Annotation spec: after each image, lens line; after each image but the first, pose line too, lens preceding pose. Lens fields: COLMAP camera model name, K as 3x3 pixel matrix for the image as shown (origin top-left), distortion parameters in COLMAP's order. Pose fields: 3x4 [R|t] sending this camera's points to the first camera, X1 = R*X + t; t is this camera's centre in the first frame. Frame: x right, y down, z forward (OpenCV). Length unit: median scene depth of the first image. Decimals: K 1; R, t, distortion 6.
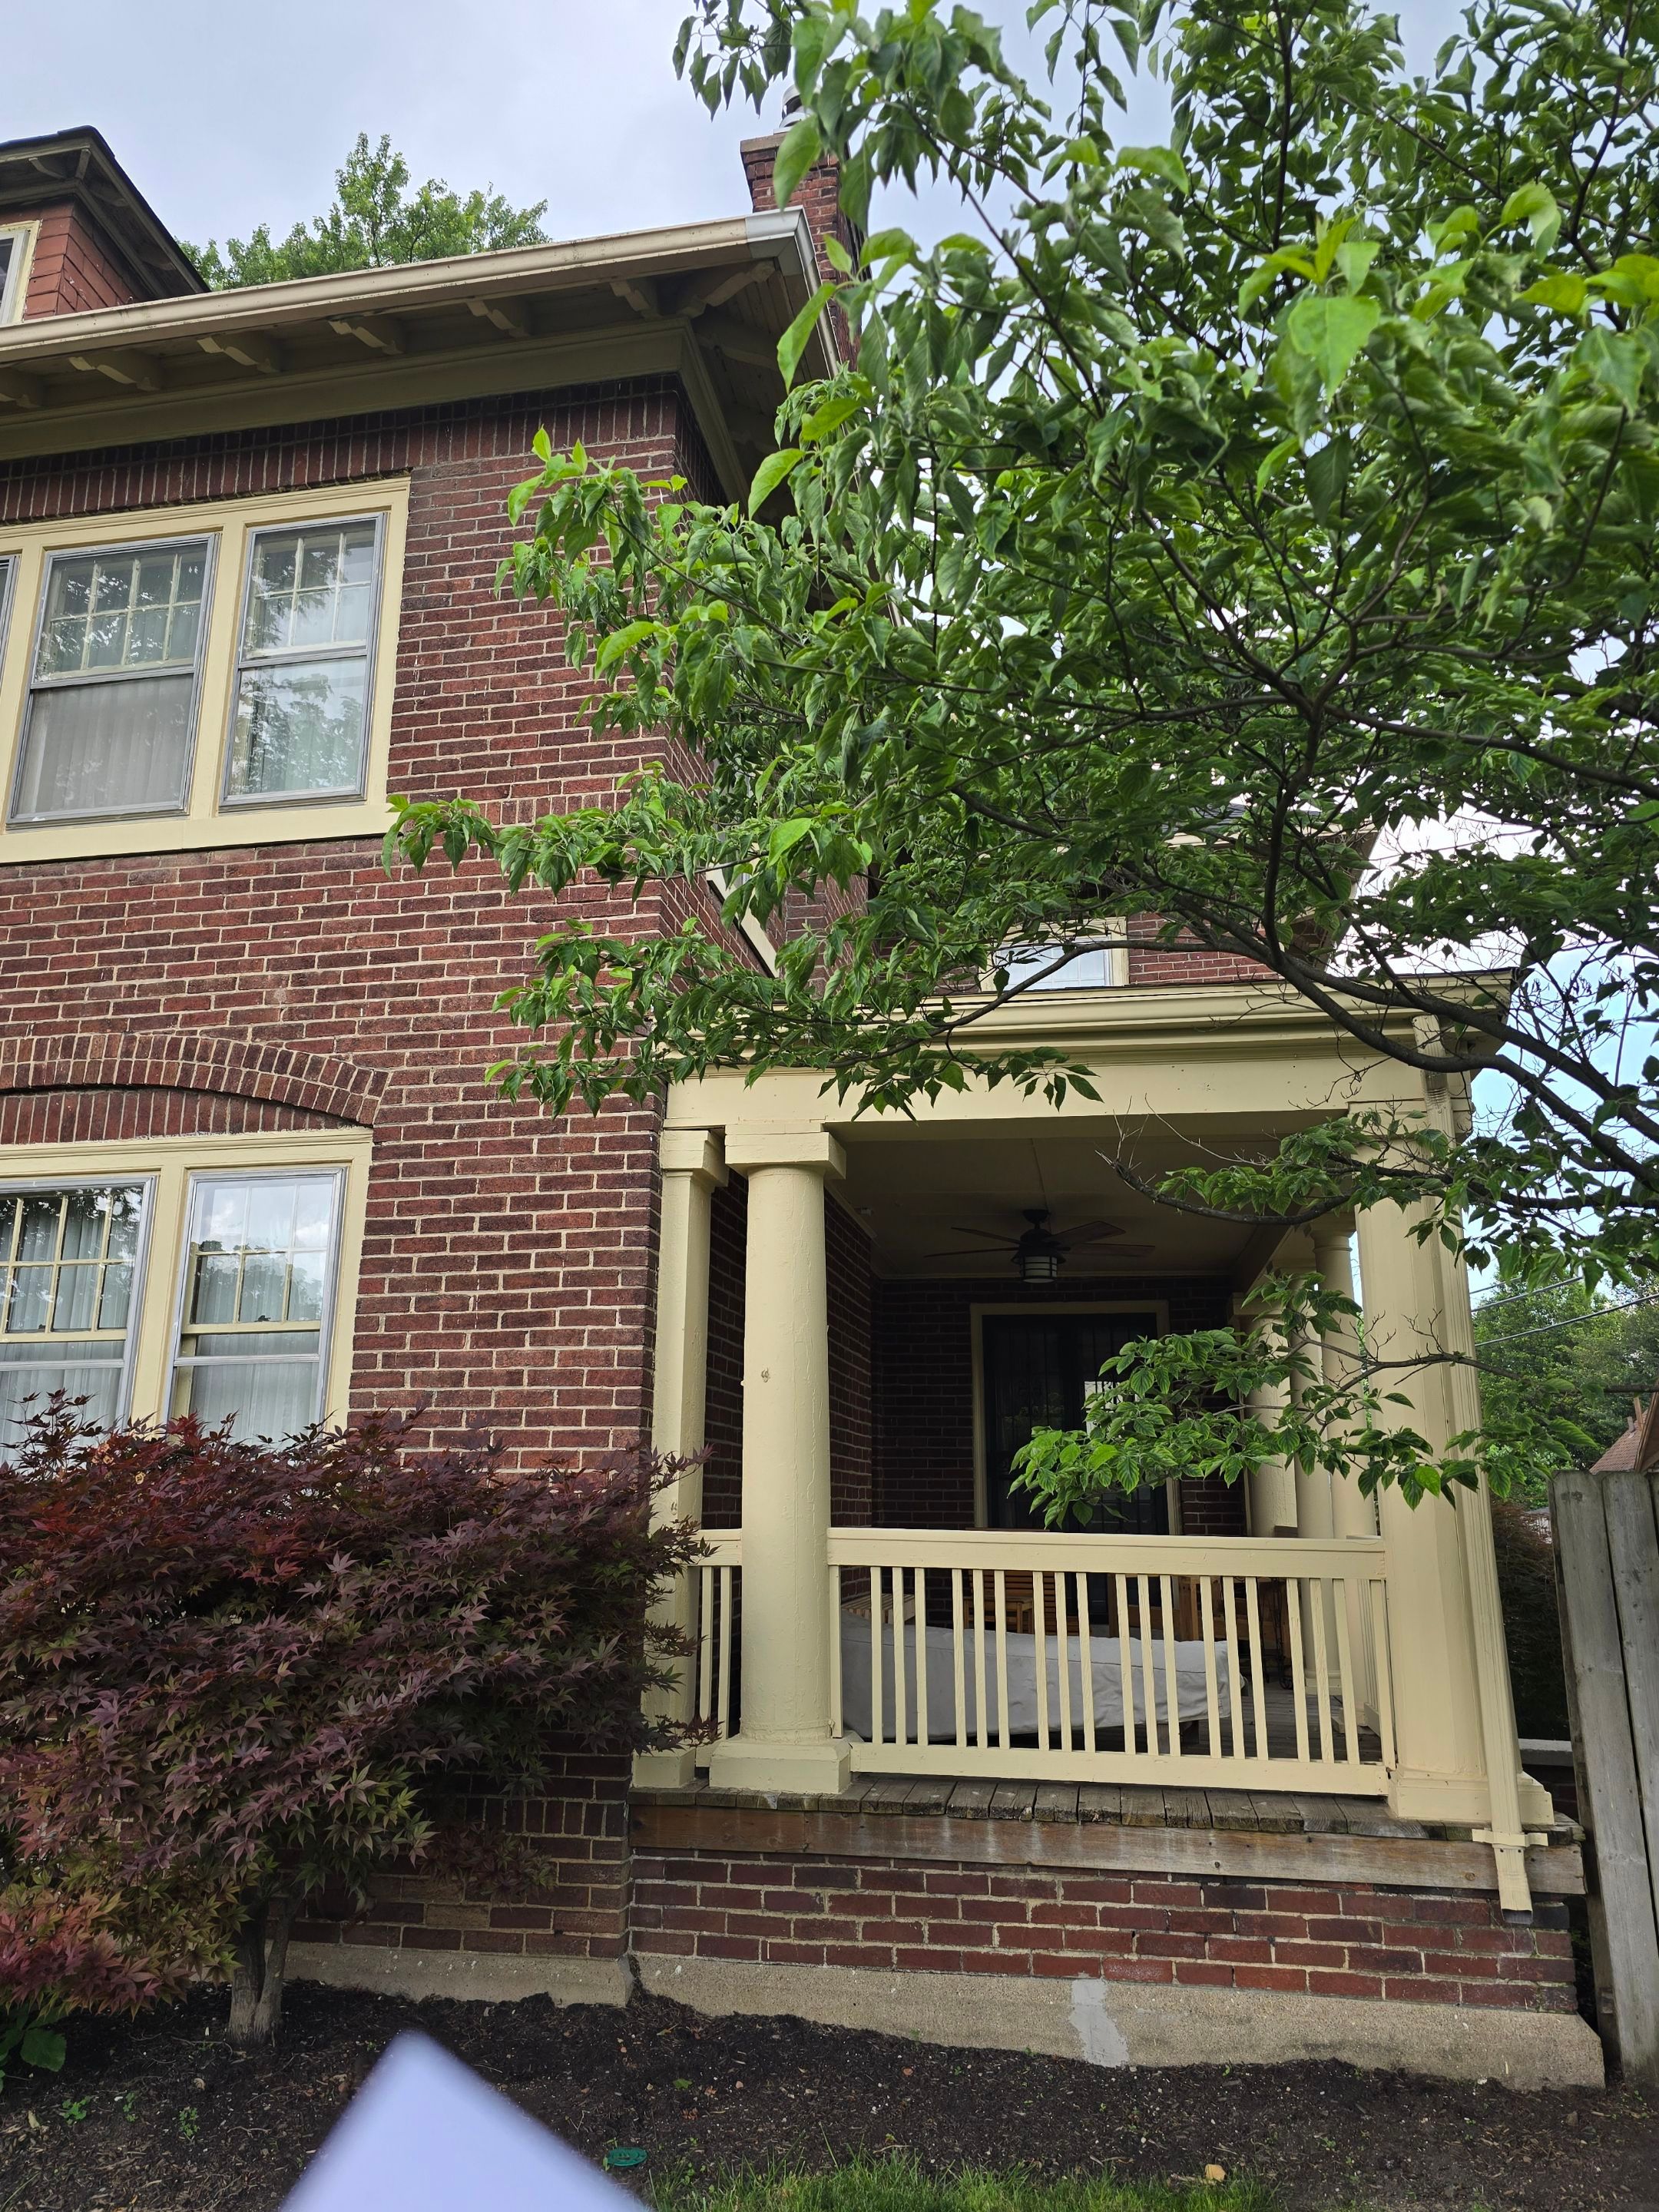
lens RADIAL K [[1289.3, 0, 848.4], [0, 1289.3, 1208.4], [0, 0, 1]] dist [0.000050, -0.001455]
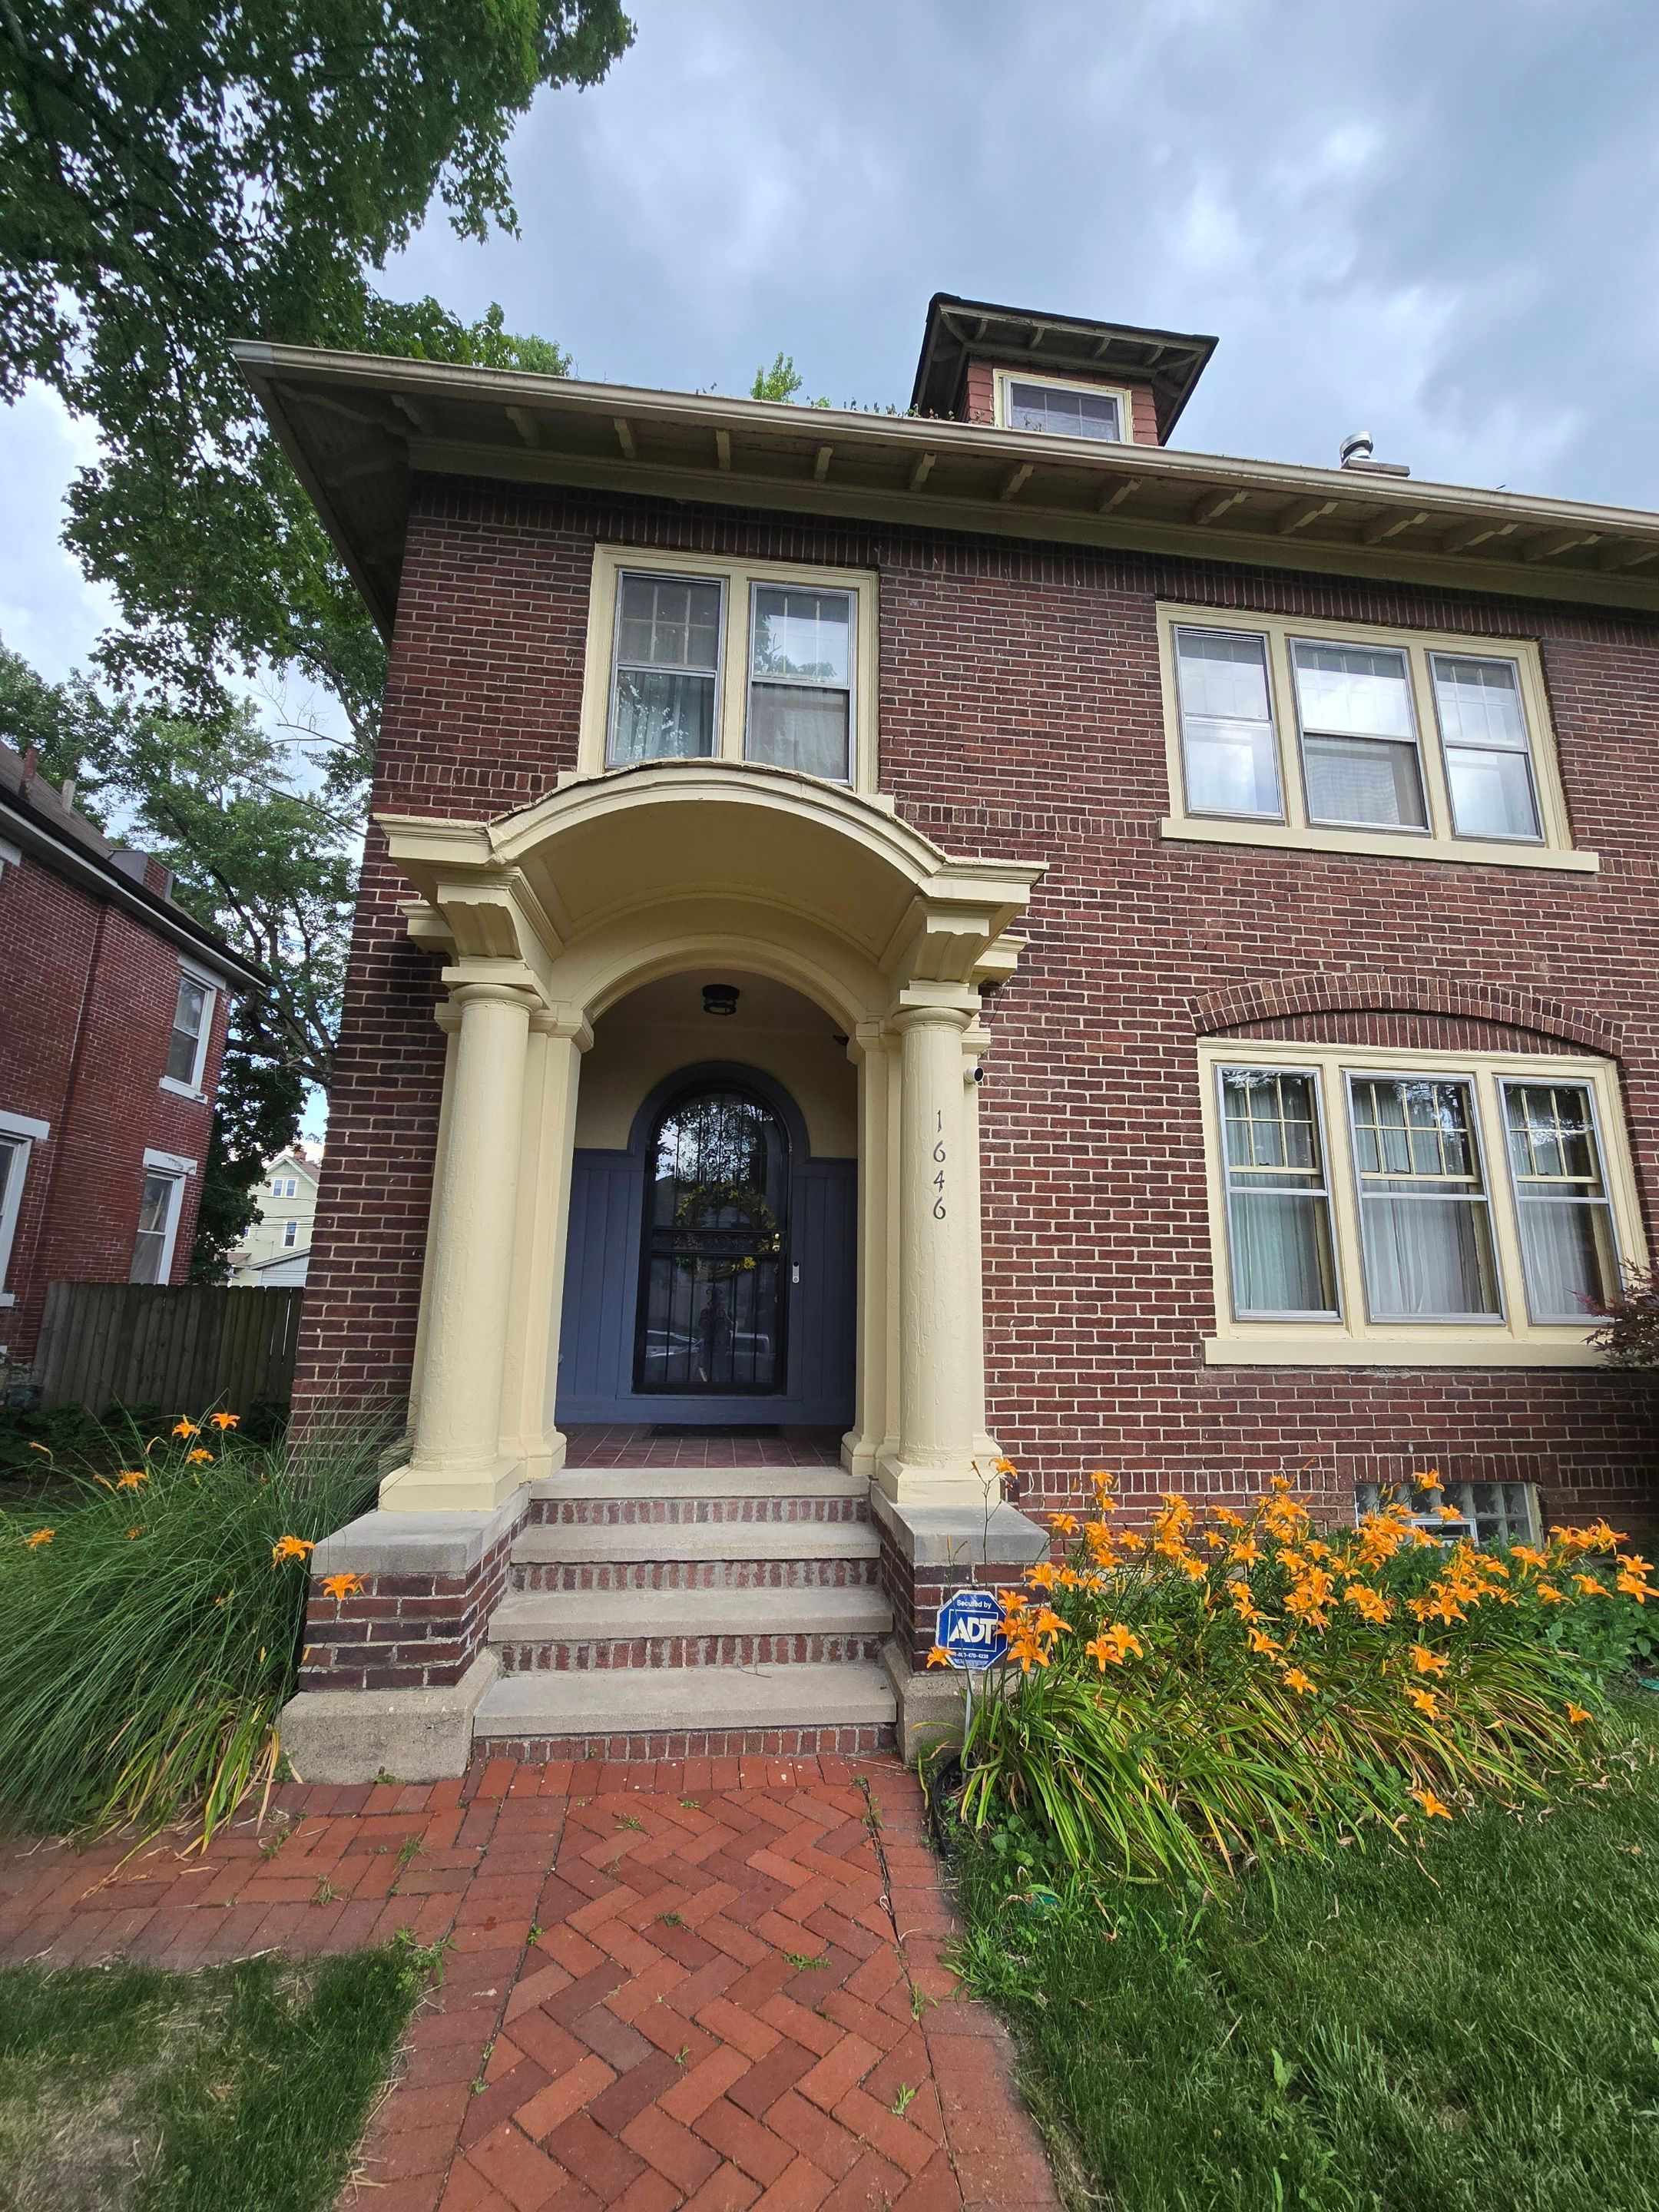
lens RADIAL K [[897.0, 0, 829.3], [0, 897.0, 1110.0], [0, 0, 1]] dist [-0.002920, 0.001301]
pose [[0.966930, 0.074195, 0.244012, -1.516353], [-0.073835, 0.997214, -0.010635, 0.080740], [-0.244121, -0.007733, 0.969714, 0.164155]]
